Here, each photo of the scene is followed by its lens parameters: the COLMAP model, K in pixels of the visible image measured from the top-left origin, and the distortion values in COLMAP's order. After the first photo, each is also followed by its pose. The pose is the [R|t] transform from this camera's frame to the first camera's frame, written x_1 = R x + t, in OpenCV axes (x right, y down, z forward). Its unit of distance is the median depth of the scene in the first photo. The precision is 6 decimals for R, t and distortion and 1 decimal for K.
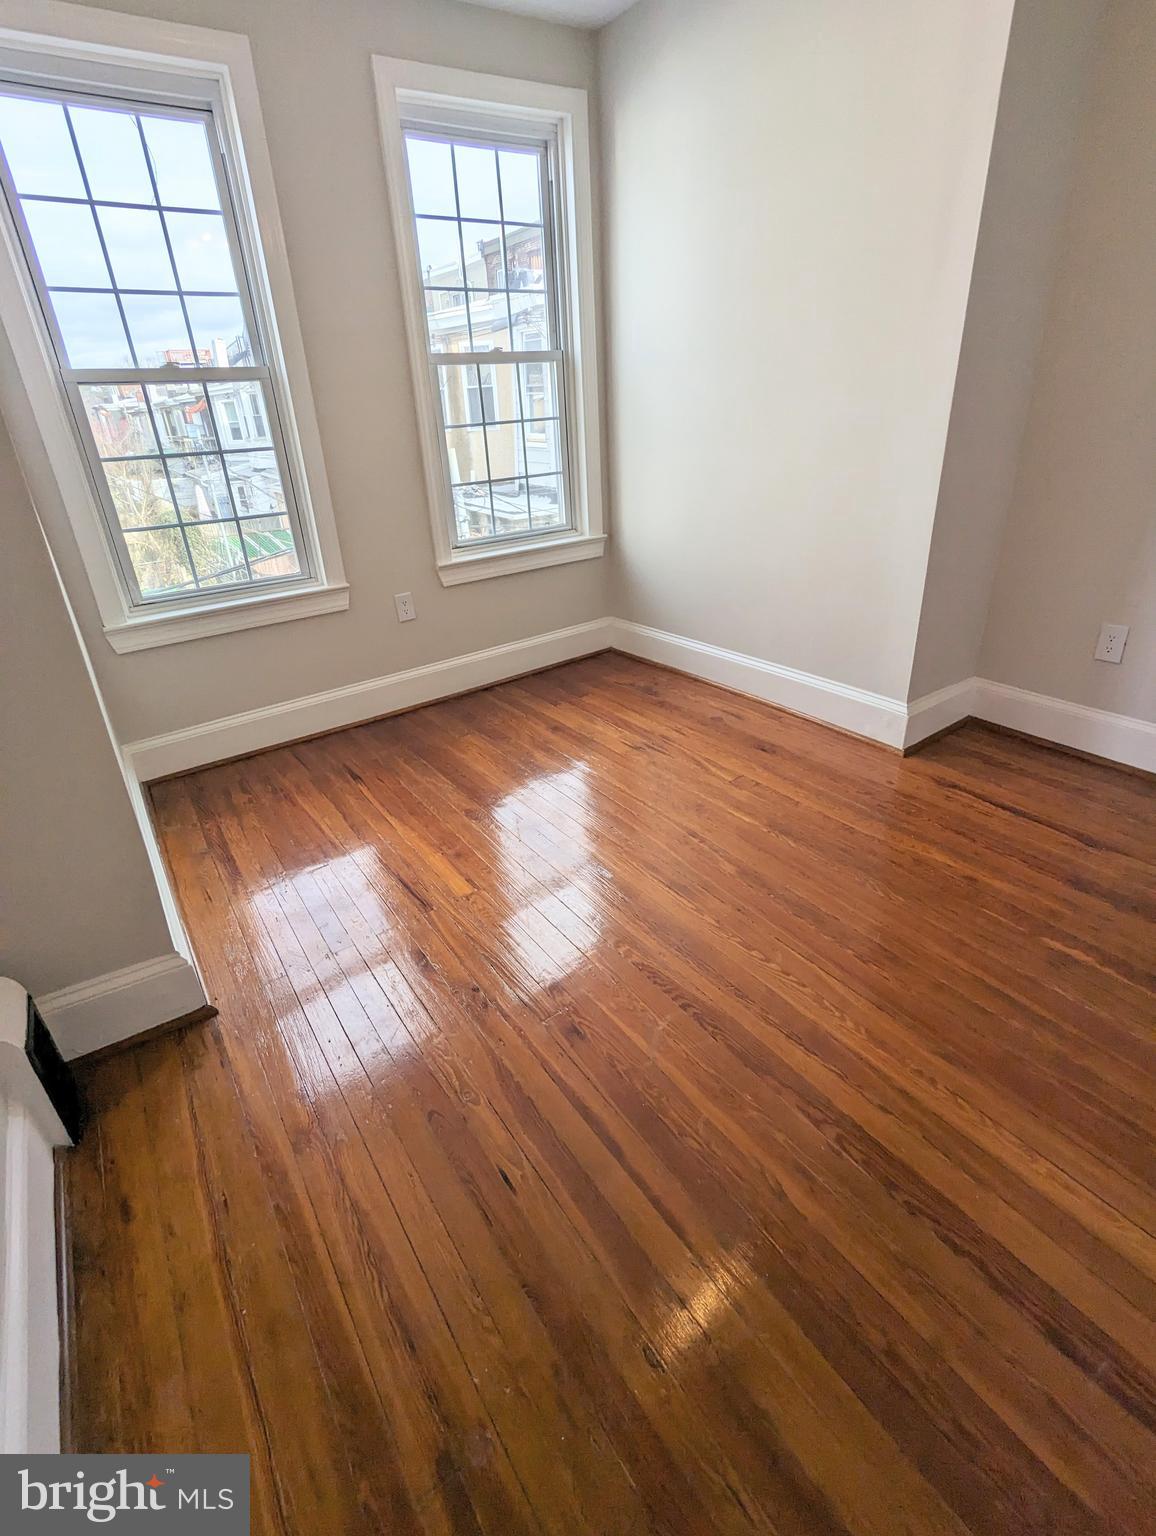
lens RADIAL K [[728.8, 0, 582.9], [0, 728.8, 766.7], [0, 0, 1]] dist [0.001818, 0.000476]
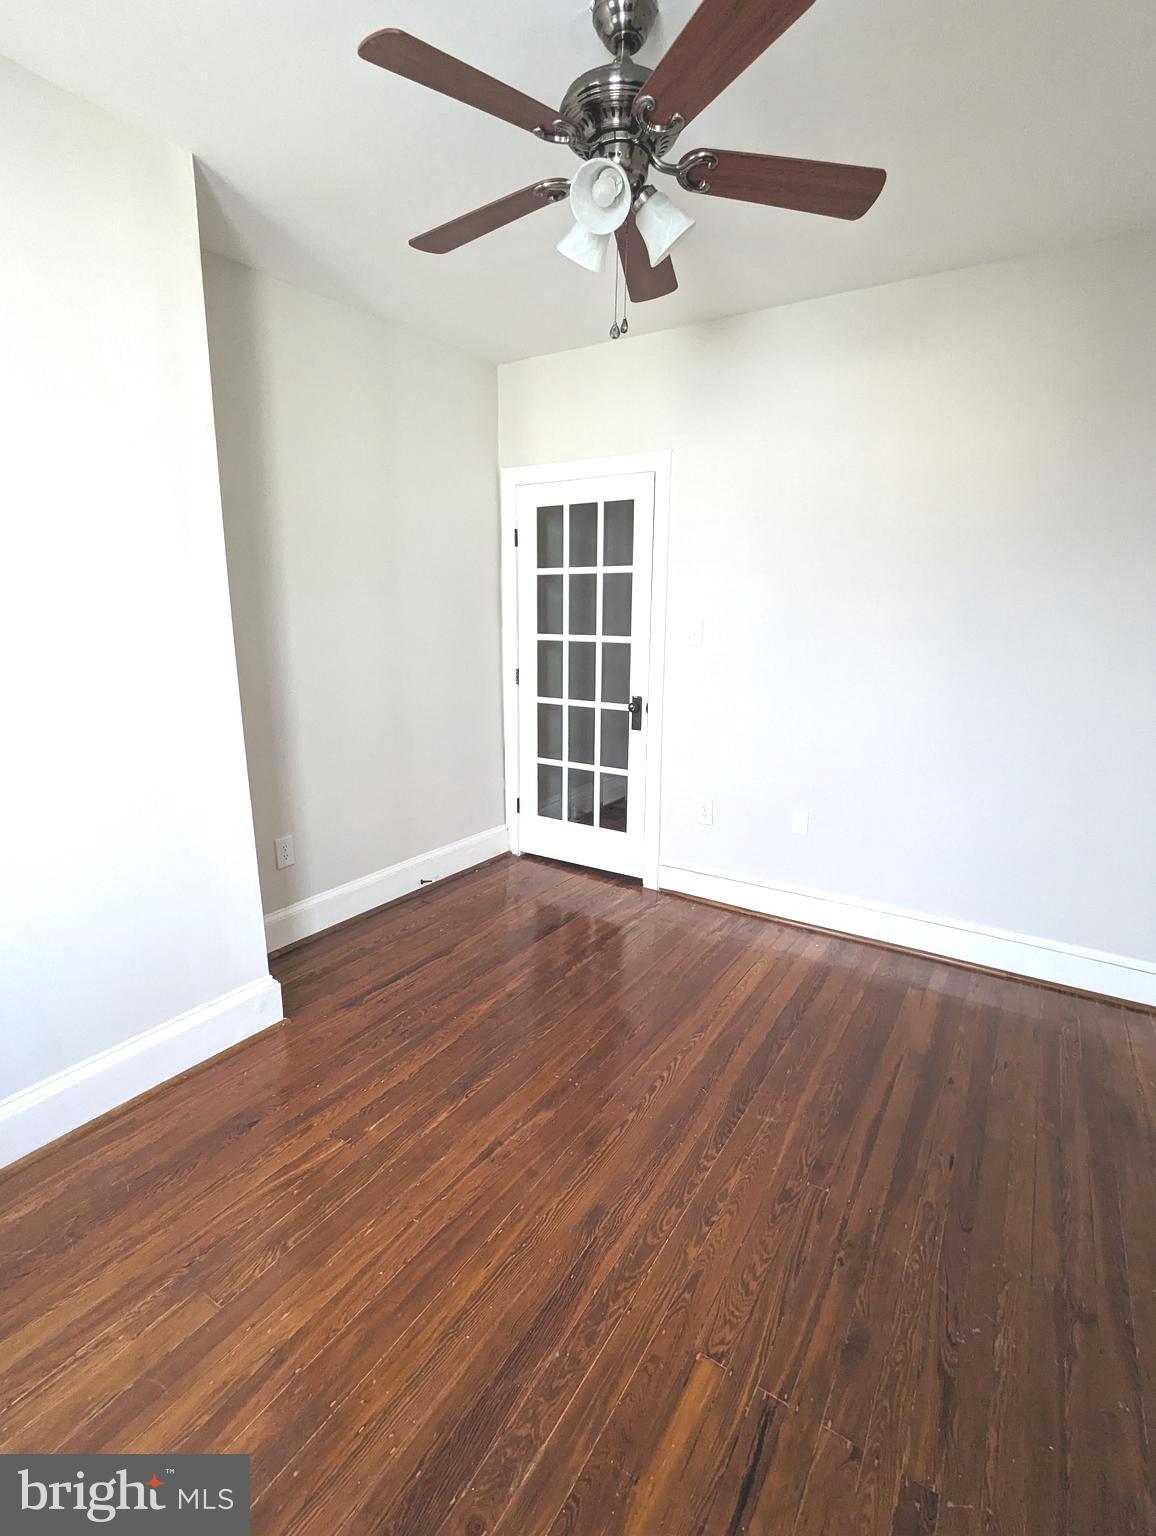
lens RADIAL K [[728.8, 0, 579.4], [0, 728.8, 768.0], [0, 0, 1]] dist [0.001818, 0.000476]
pose [[-0.397228, -0.151645, 0.905104, -0.579267], [0.423759, 0.844507, 0.327469, -0.508443], [-0.814026, 0.513626, -0.271201, 0.919232]]
